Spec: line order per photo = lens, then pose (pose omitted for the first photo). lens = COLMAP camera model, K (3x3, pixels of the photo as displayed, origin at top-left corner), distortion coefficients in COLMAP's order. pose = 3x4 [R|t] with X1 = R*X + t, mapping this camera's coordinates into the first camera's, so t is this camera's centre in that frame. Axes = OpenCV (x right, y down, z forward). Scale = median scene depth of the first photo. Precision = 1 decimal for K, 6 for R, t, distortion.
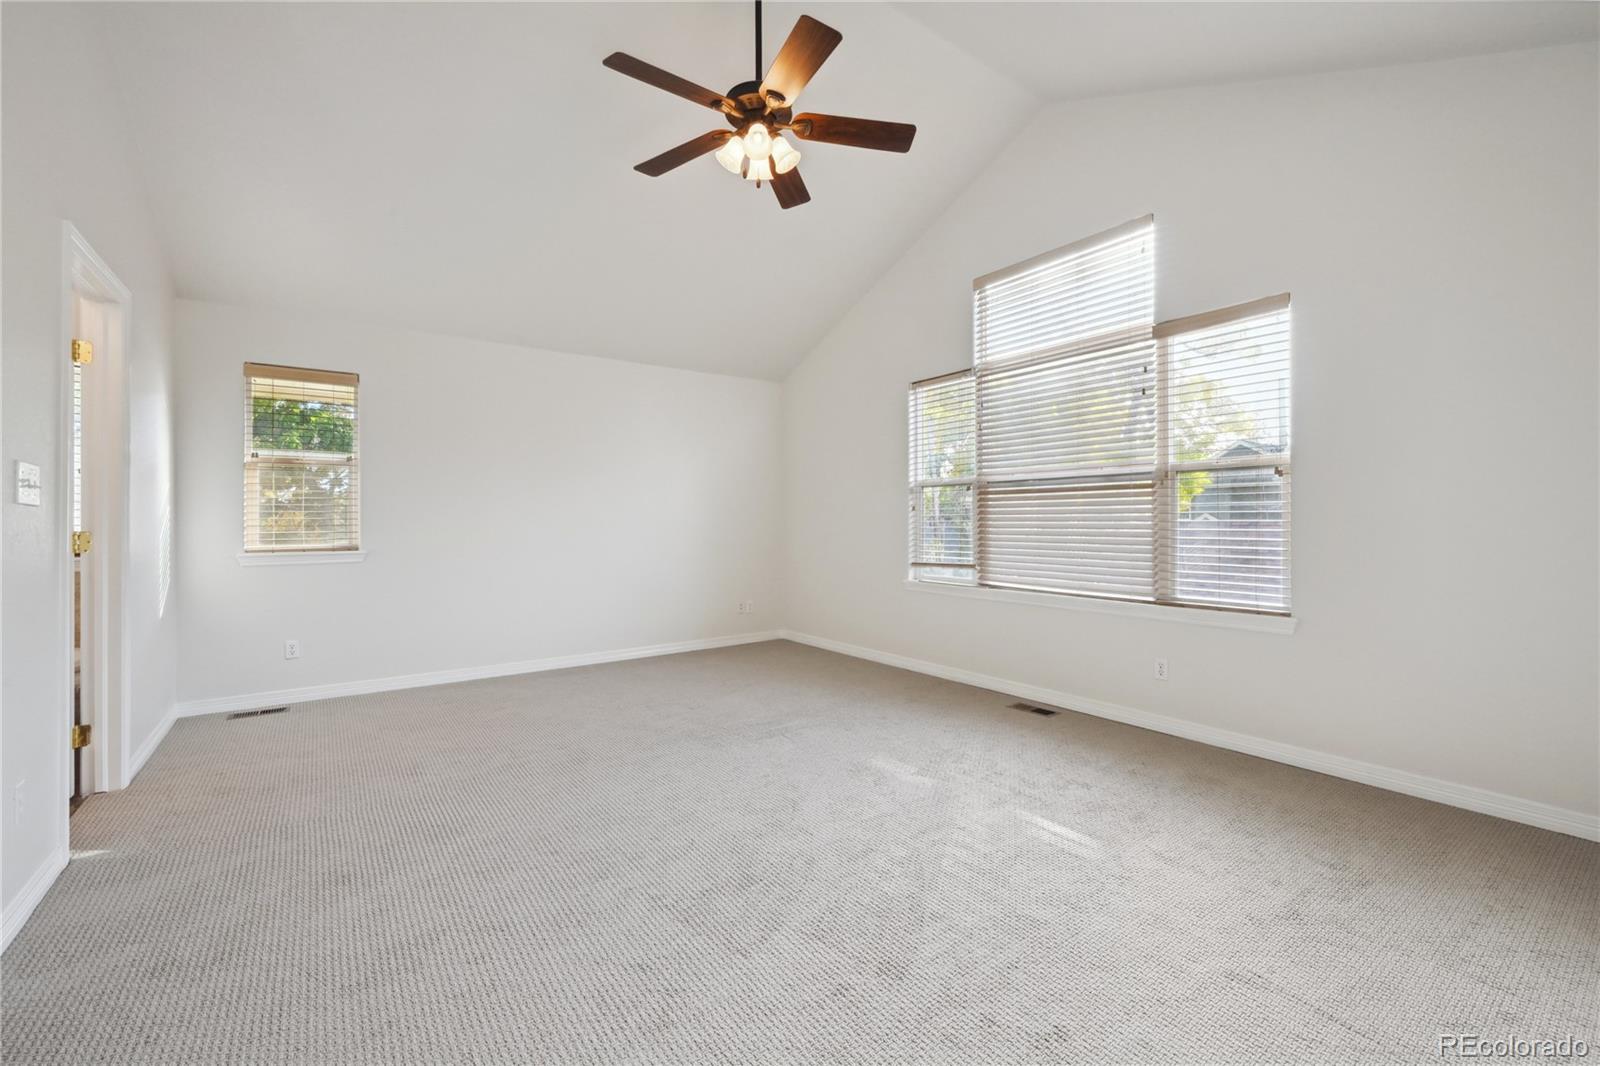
lens RADIAL K [[633.9, 0, 784.3], [0, 633.9, 520.8], [0, 0, 1]] dist [-0.000841, 0.000495]
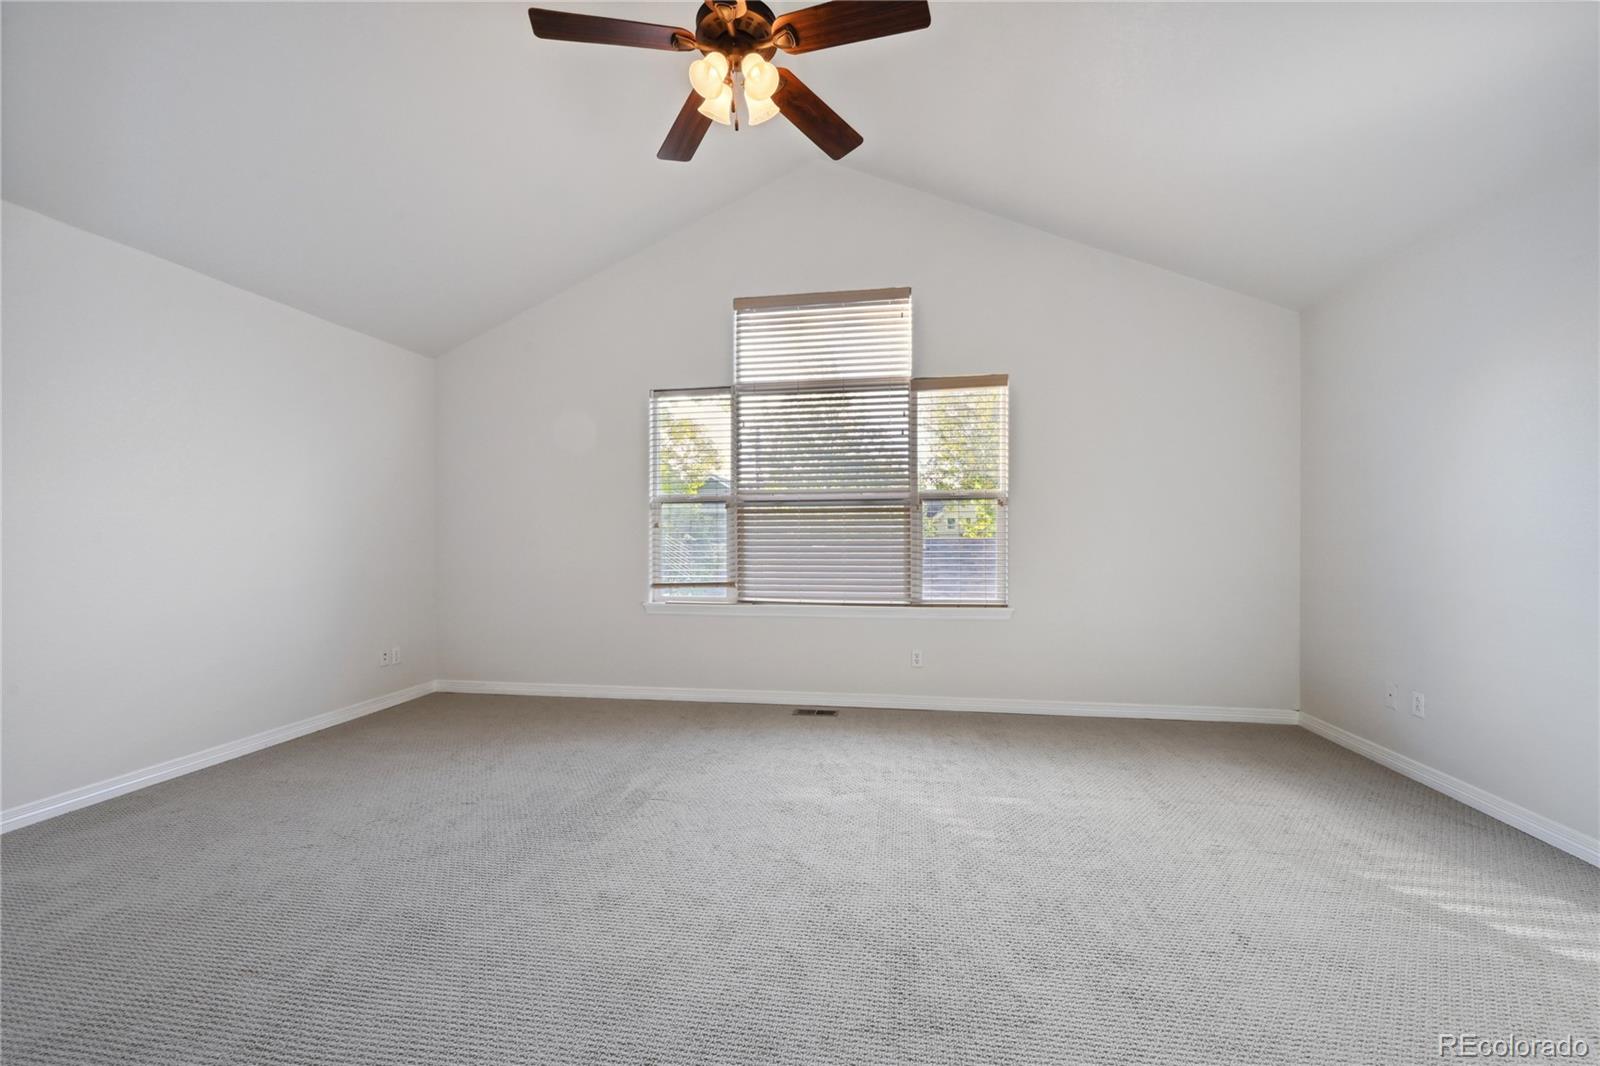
lens RADIAL K [[633.9, 0, 789.0], [0, 633.9, 540.7], [0, 0, 1]] dist [-0.000841, 0.000495]
pose [[0.716361, -0.000097, 0.697730, -0.413472], [0.000294, 1.000000, -0.000163, 0.004249], [-0.697730, 0.000322, 0.716361, 0.267321]]
